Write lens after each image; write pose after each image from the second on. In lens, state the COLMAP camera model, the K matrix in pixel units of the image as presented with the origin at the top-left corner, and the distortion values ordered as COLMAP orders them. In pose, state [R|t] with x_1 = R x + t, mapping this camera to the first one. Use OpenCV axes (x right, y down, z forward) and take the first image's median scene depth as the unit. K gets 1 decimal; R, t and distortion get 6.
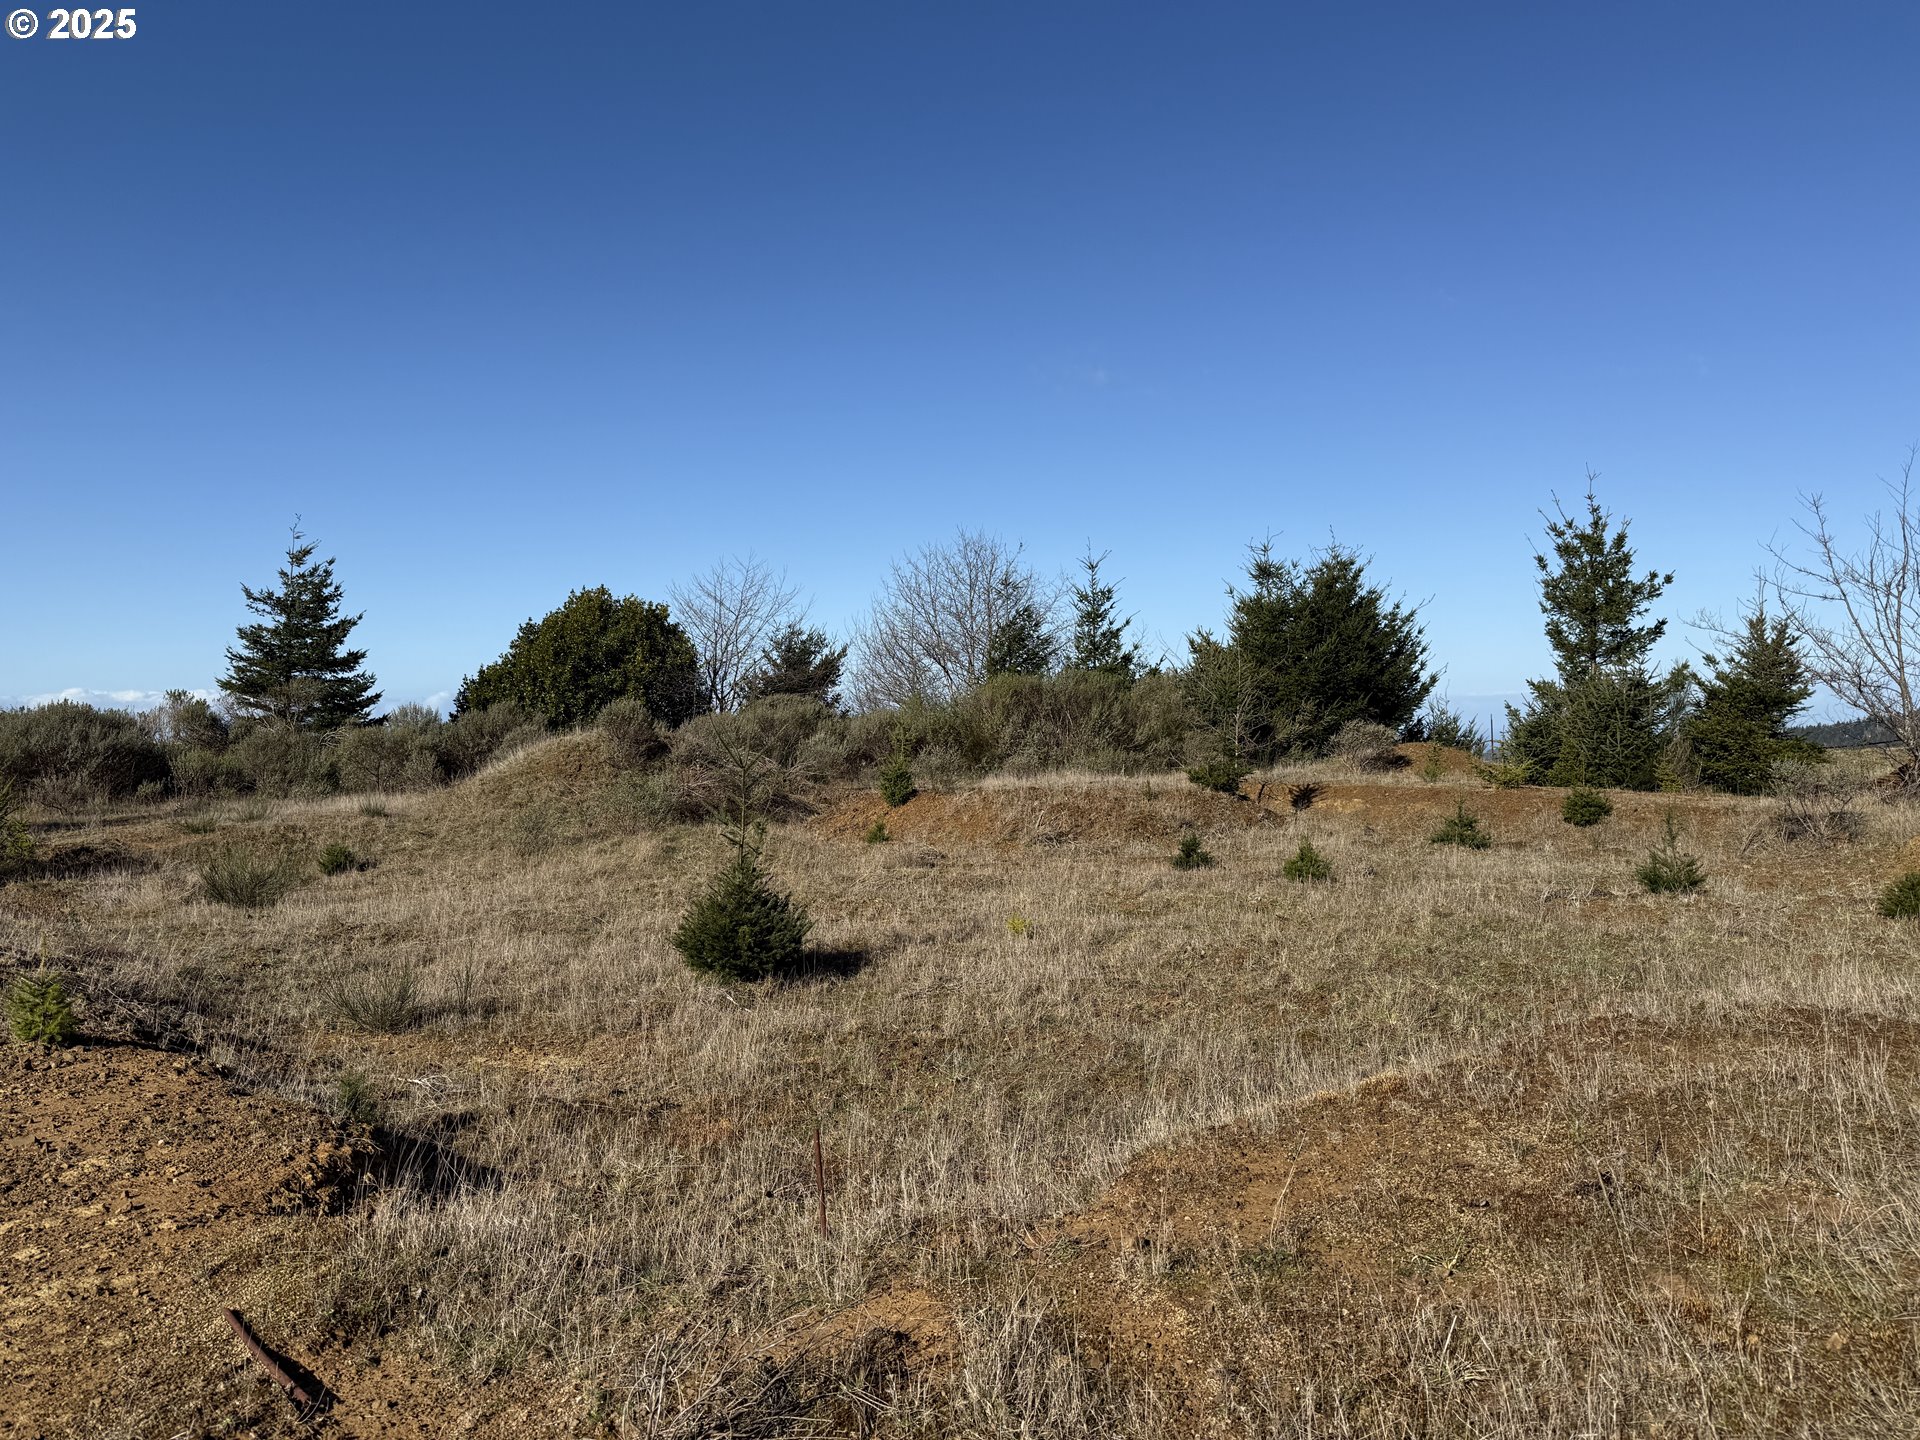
lens RADIAL K [[1306.6, 0, 960.0], [0, 1306.6, 720.0], [0, 0, 1]] dist [0.032414, -0.068271]
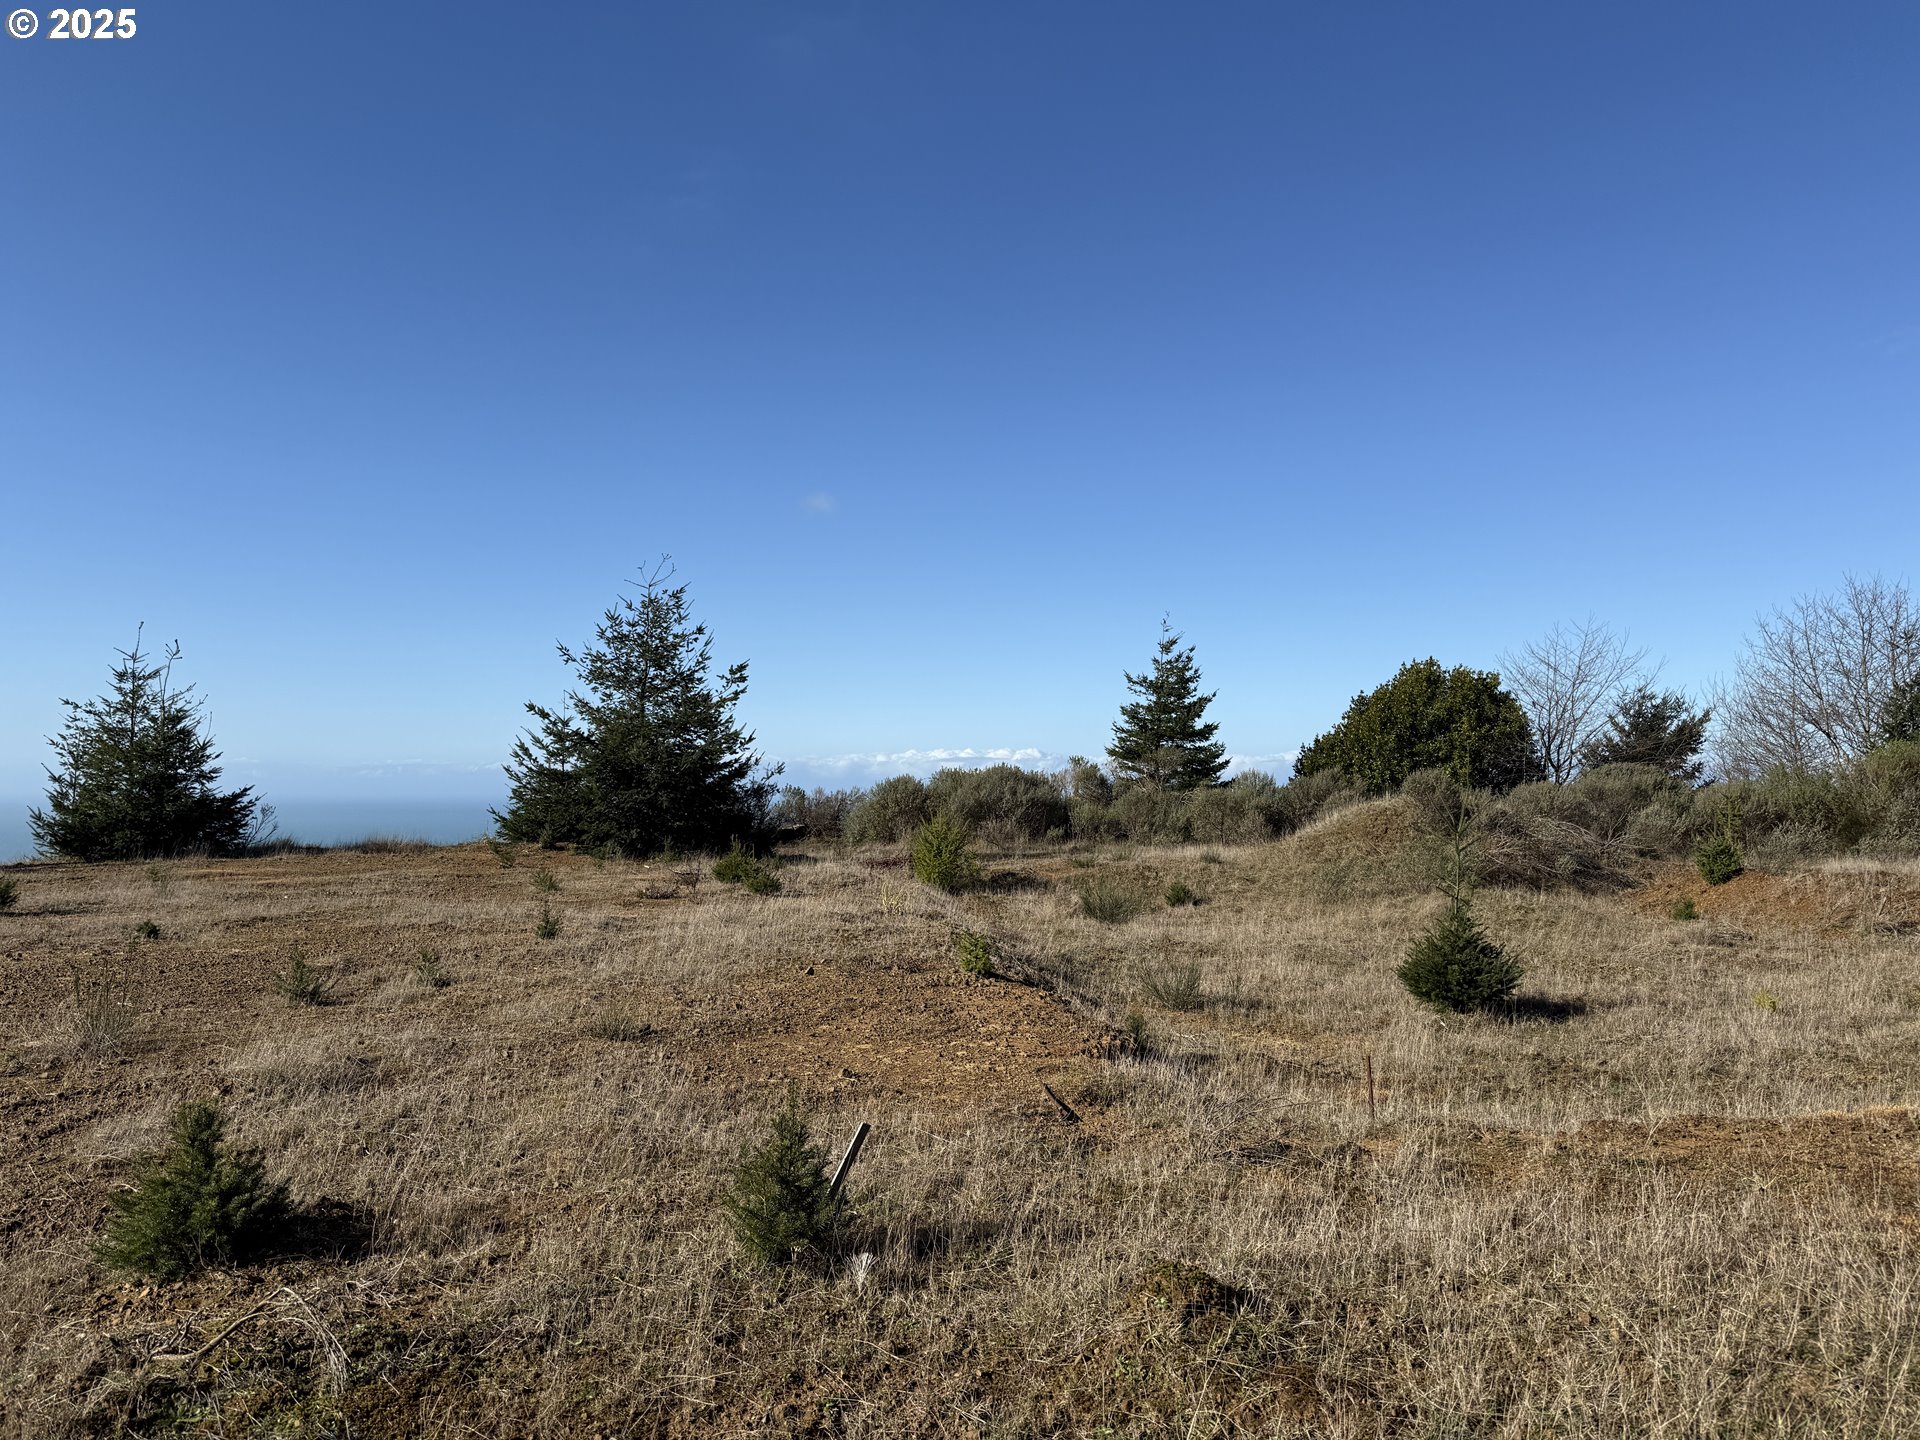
lens RADIAL K [[1306.6, 0, 960.0], [0, 1306.6, 720.0], [0, 0, 1]] dist [0.032414, -0.068271]
pose [[0.803616, -0.009471, -0.595073, 0.064417], [-0.018797, 0.998971, -0.041283, -0.003362], [0.594852, 0.044361, 0.802610, -0.085664]]
